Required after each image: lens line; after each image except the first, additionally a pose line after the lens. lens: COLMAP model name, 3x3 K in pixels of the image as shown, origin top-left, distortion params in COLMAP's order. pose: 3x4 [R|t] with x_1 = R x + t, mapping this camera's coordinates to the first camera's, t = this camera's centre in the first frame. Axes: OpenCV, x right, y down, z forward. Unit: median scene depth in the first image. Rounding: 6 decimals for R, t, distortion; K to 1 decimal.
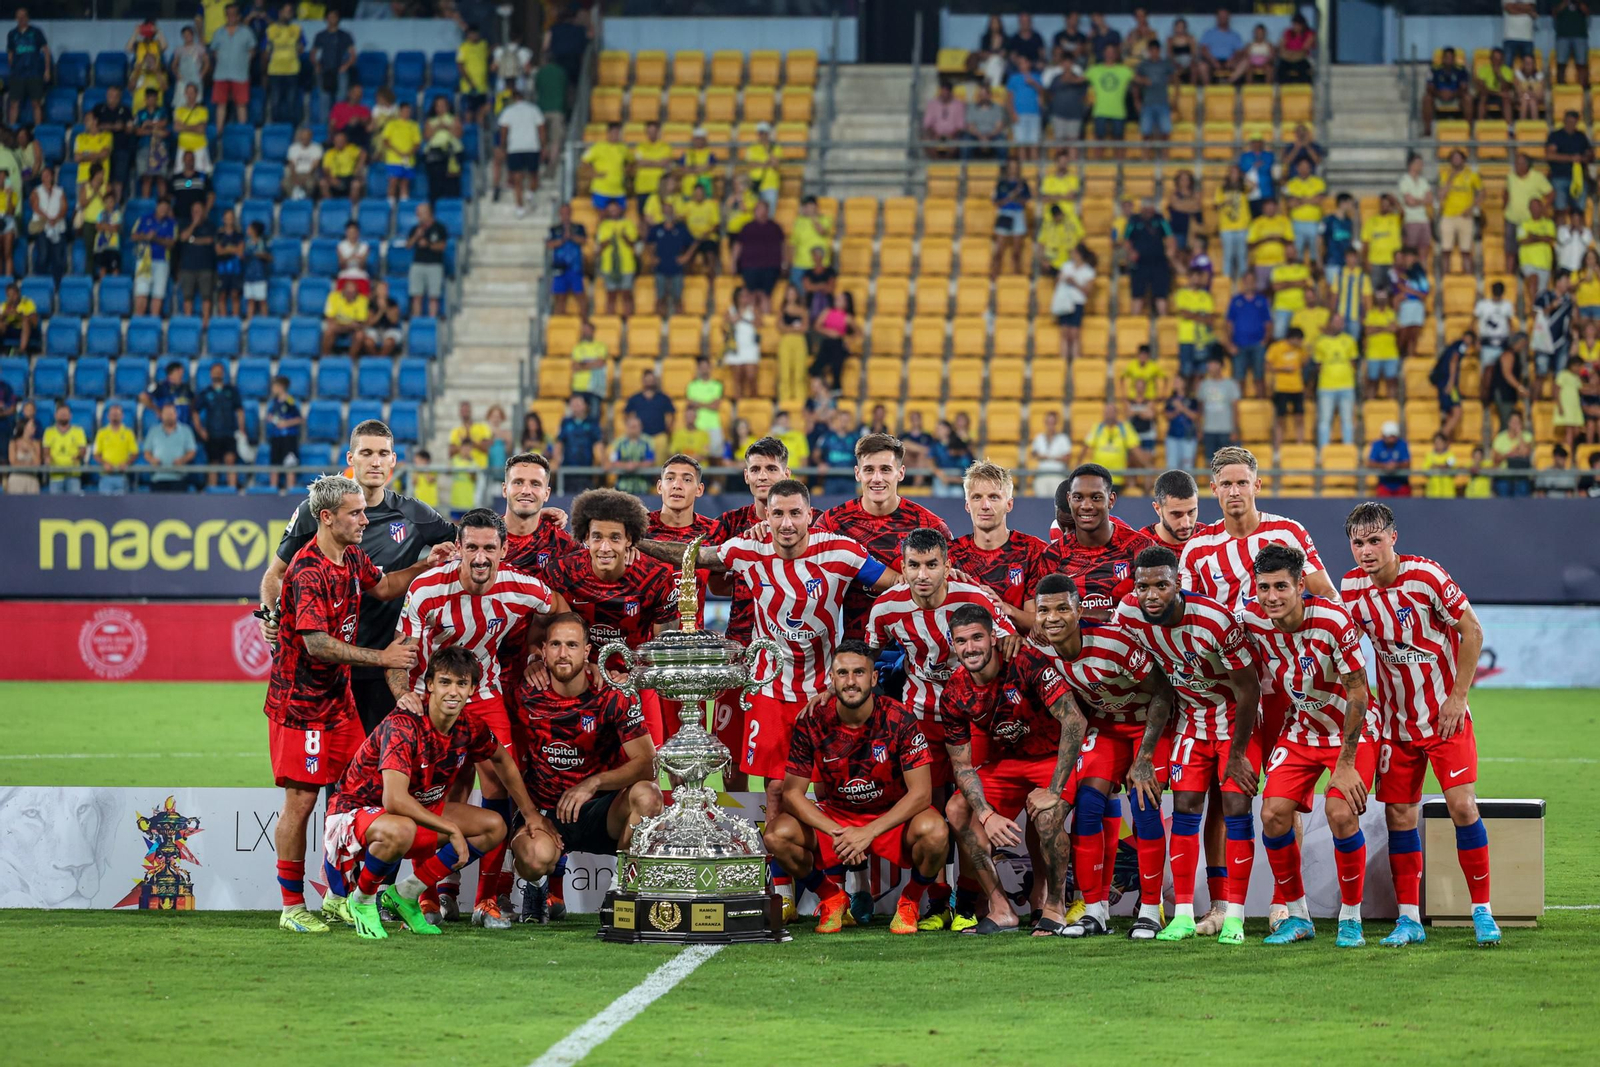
lens RADIAL K [[9867.5, 0, 800.0], [0, 9867.5, 533.5], [0, 0, 1]] dist [0.144554, -94.901770]
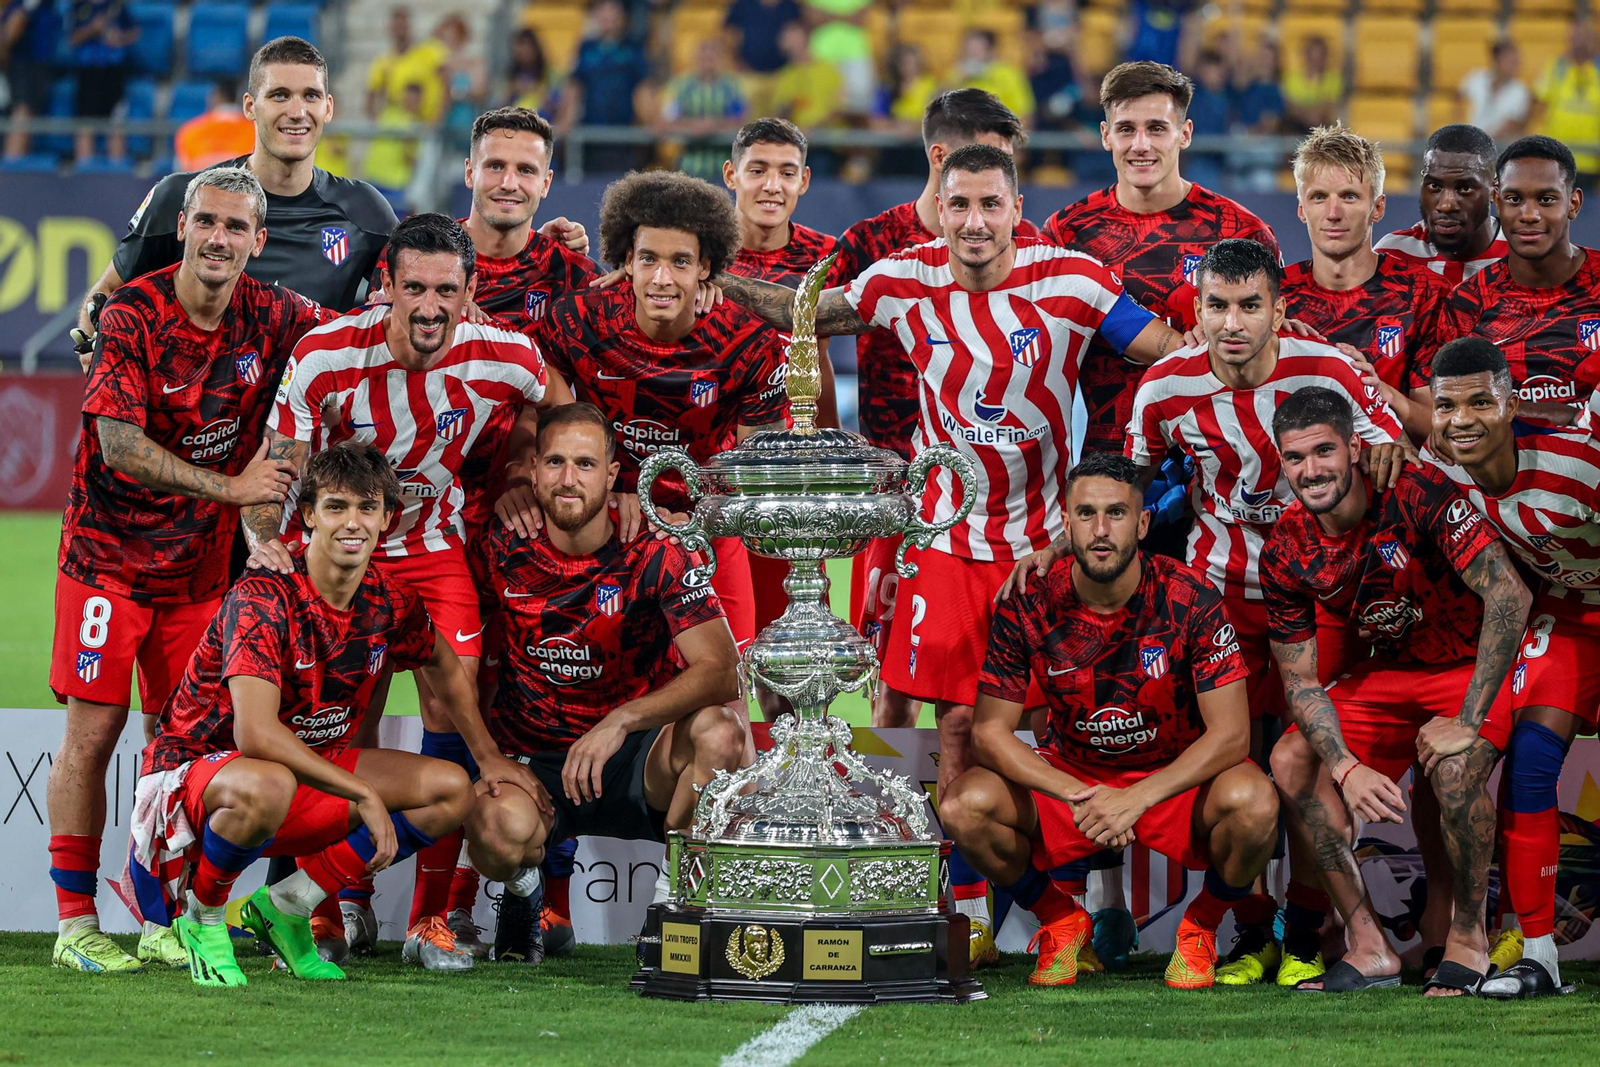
lens RADIAL K [[9867.5, 0, 800.0], [0, 9867.5, 533.5], [0, 0, 1]] dist [0.144554, -94.901770]
pose [[0.999331, 0.010503, -0.035041, 0.007764], [-0.010210, 0.999911, 0.008542, 0.010865], [0.035128, -0.008178, 0.999349, 0.453141]]
